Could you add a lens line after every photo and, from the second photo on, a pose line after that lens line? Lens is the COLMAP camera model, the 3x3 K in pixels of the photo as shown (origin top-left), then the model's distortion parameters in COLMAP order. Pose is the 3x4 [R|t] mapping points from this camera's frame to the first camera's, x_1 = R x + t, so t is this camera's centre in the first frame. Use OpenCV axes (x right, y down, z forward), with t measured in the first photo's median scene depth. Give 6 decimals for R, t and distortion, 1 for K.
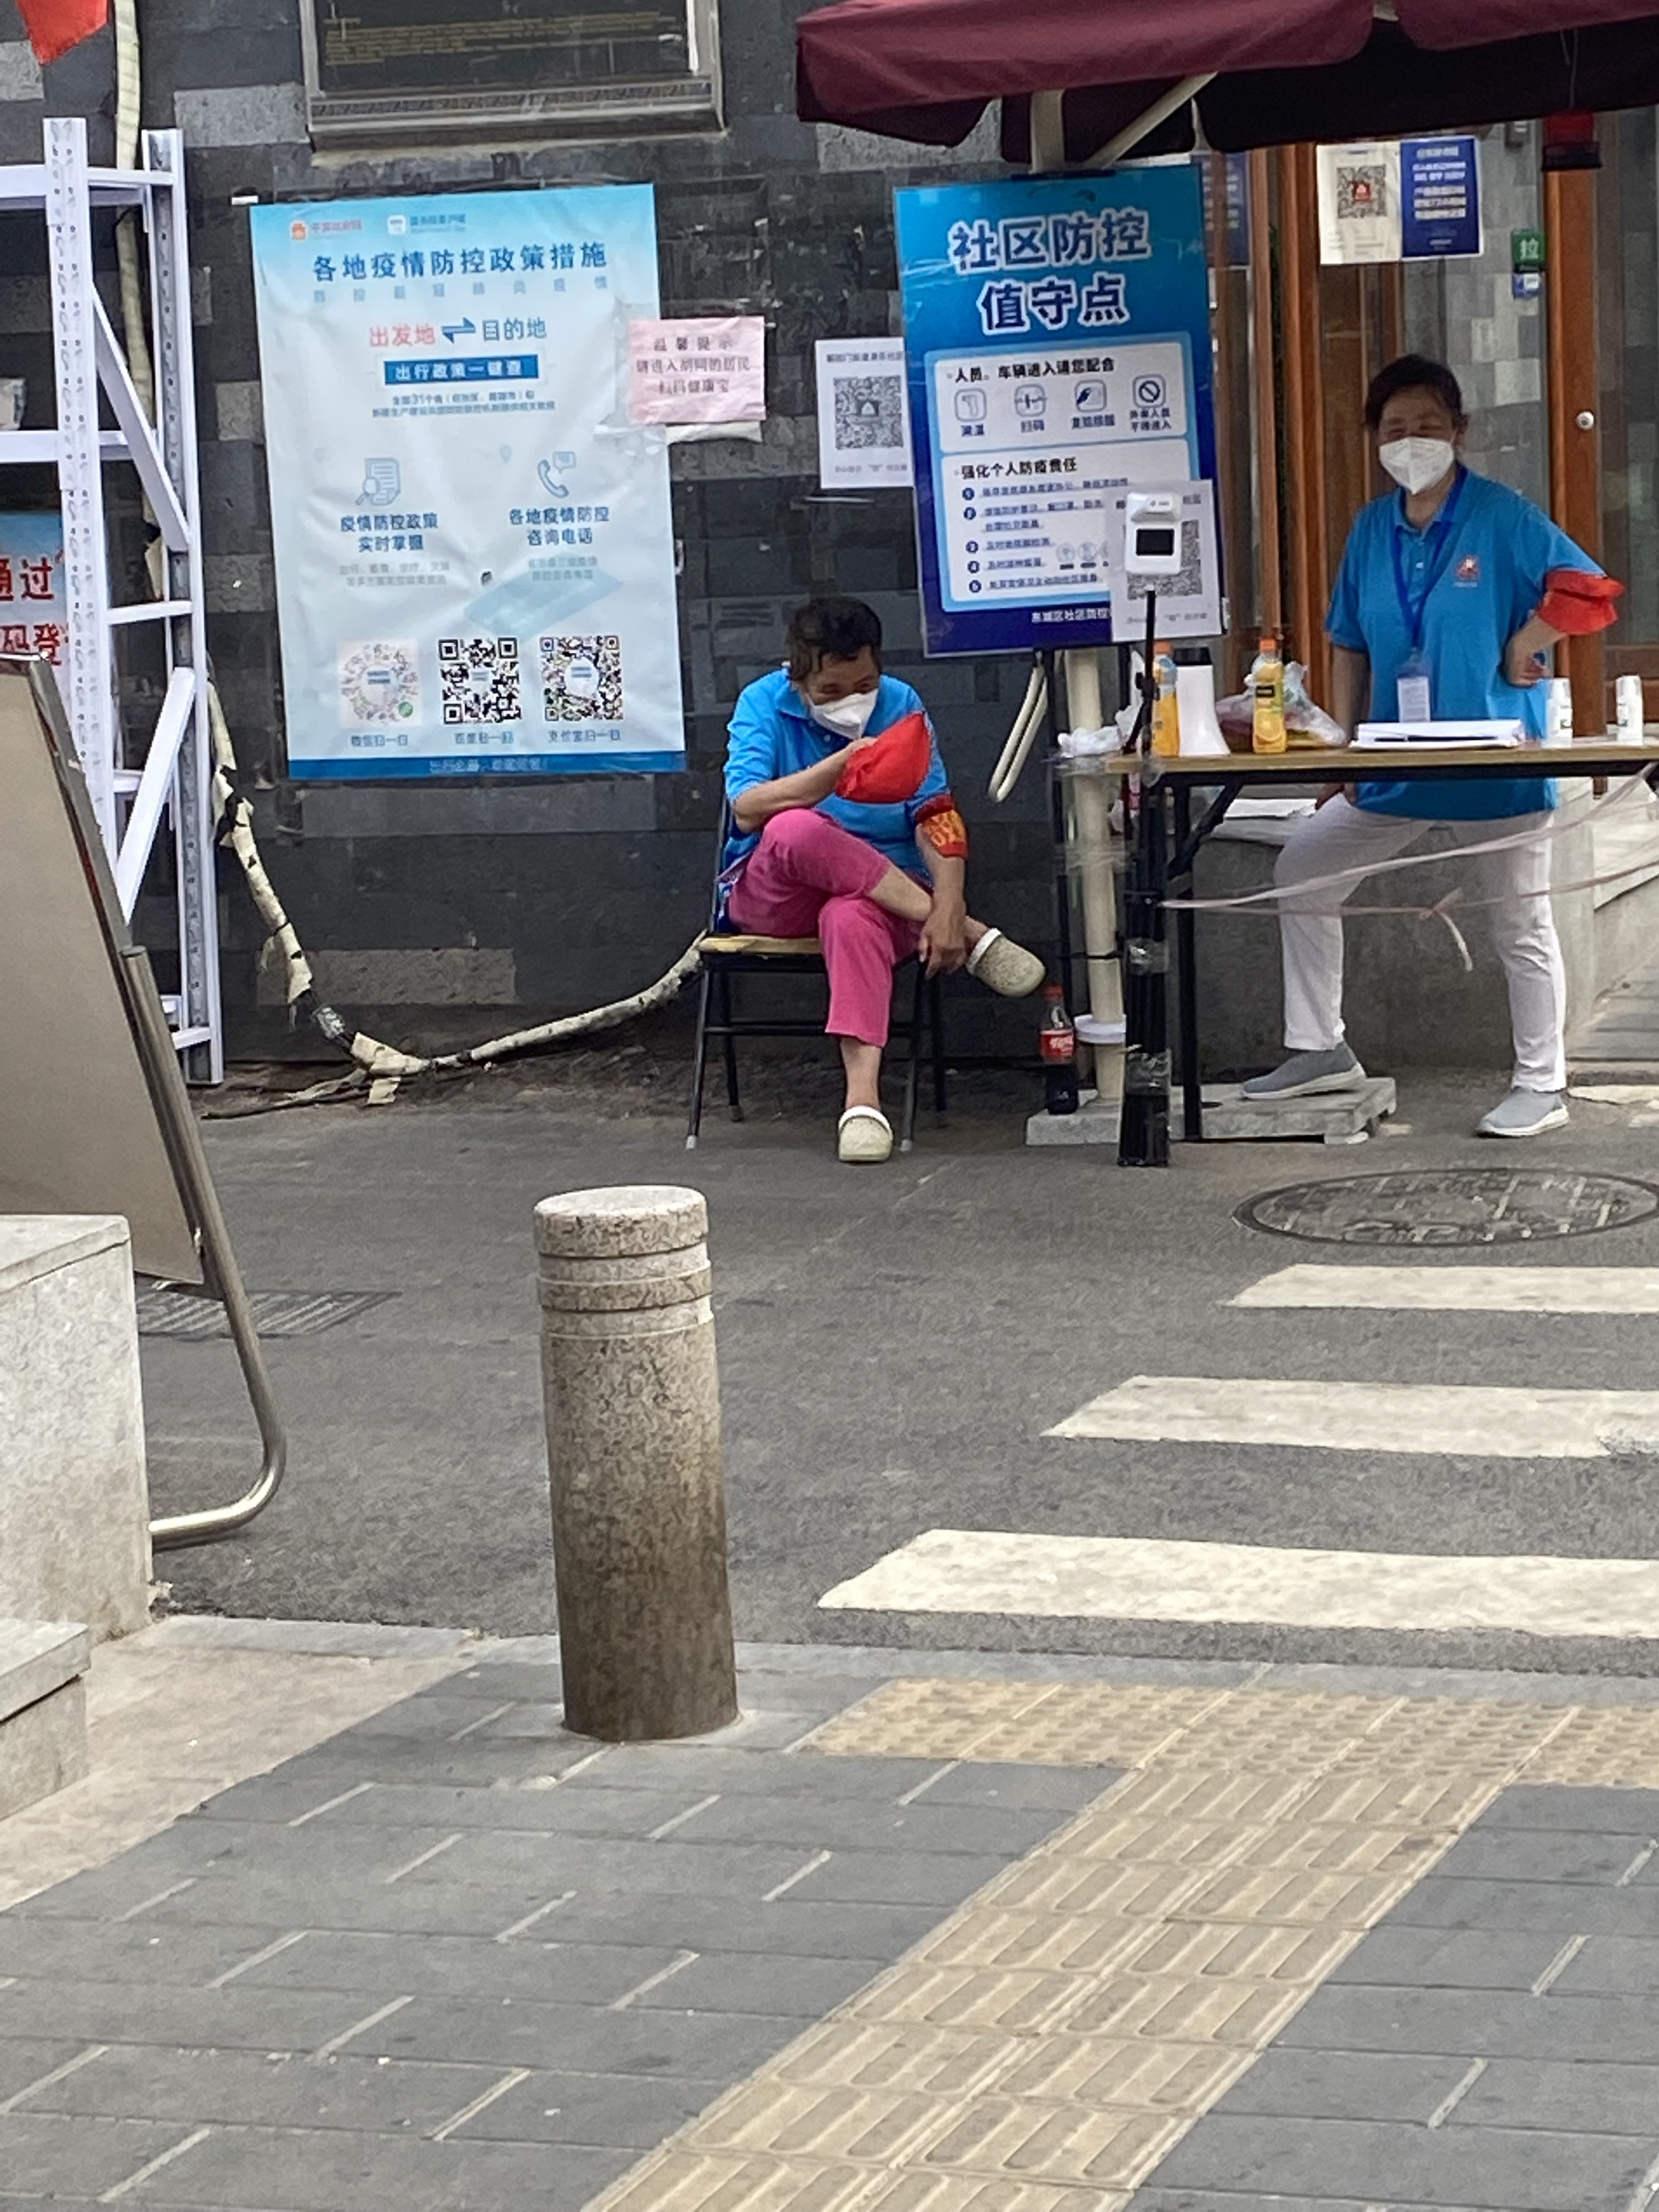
lens RADIAL K [[5416.7, 0, 831.0], [0, 5416.7, 1102.7], [0, 0, 1]] dist [0.251936, 0.000000]
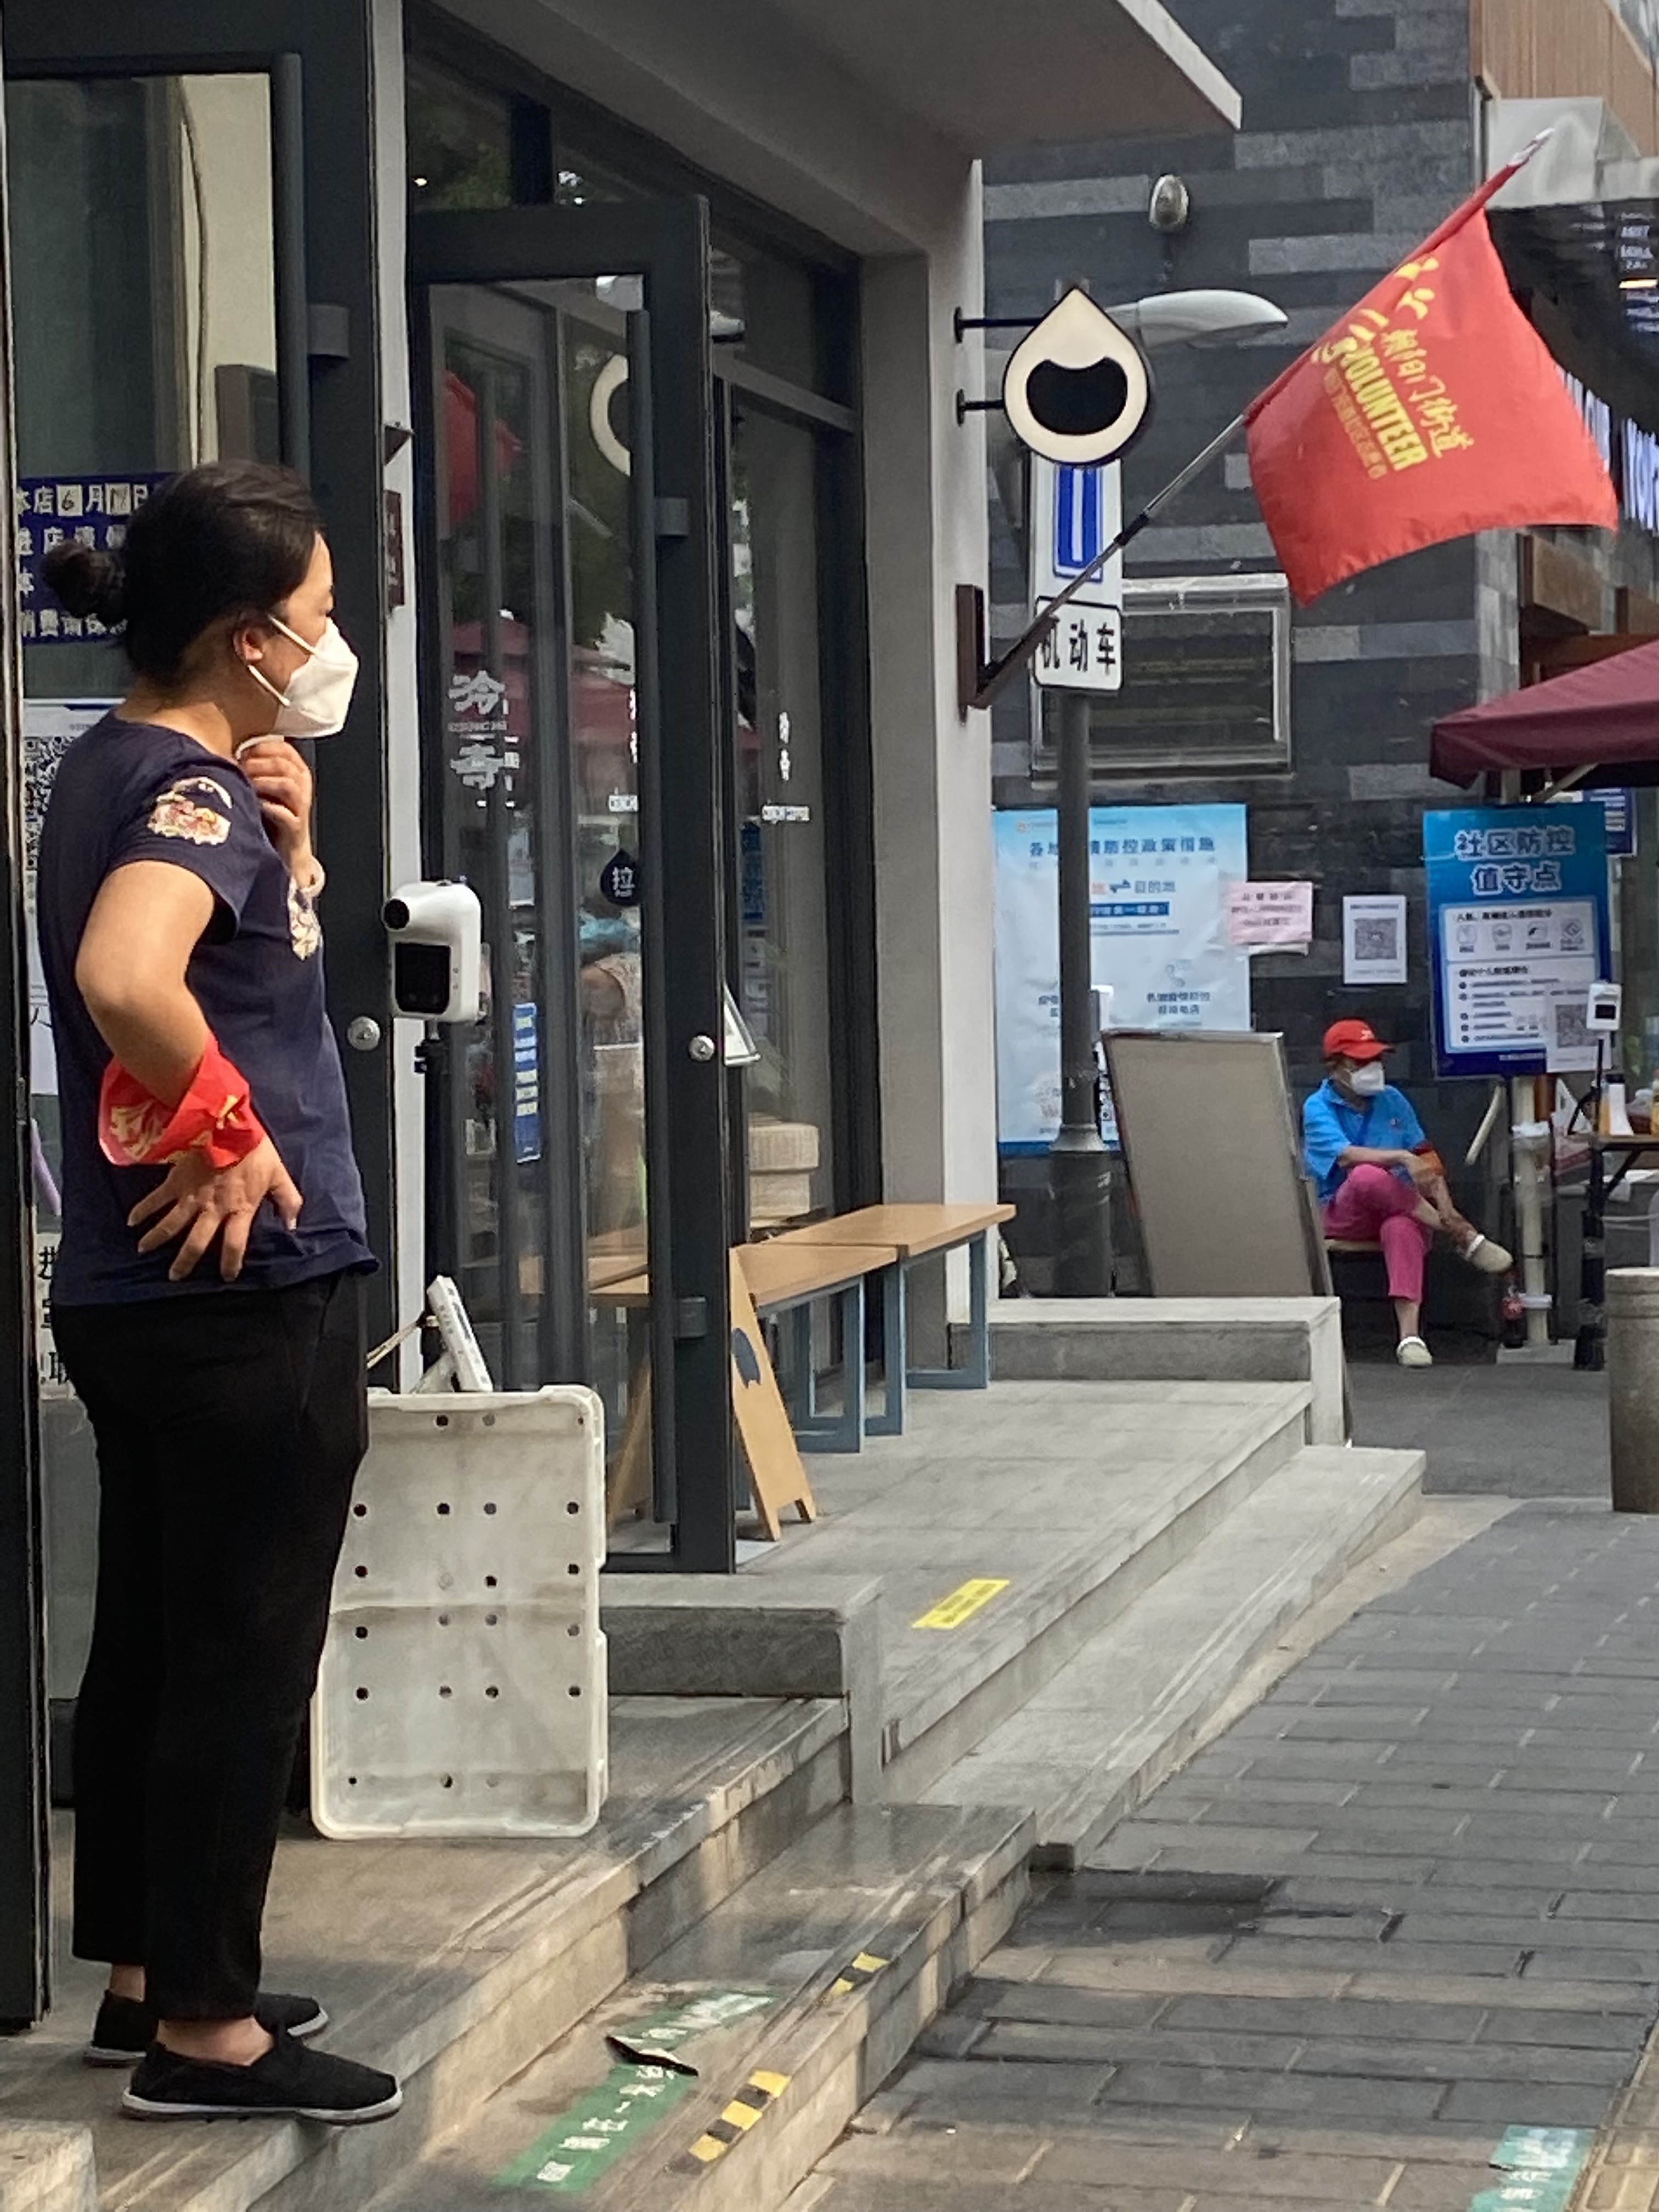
lens RADIAL K [[5416.7, 0, 828.9], [0, 5416.7, 1108.0], [0, 0, 1]] dist [0.251936, 0.000000]
pose [[0.995801, 0.018857, 0.089587, -0.325964], [-0.009534, 0.994596, -0.103378, 0.105630], [-0.091052, 0.102090, 0.990599, -0.677713]]
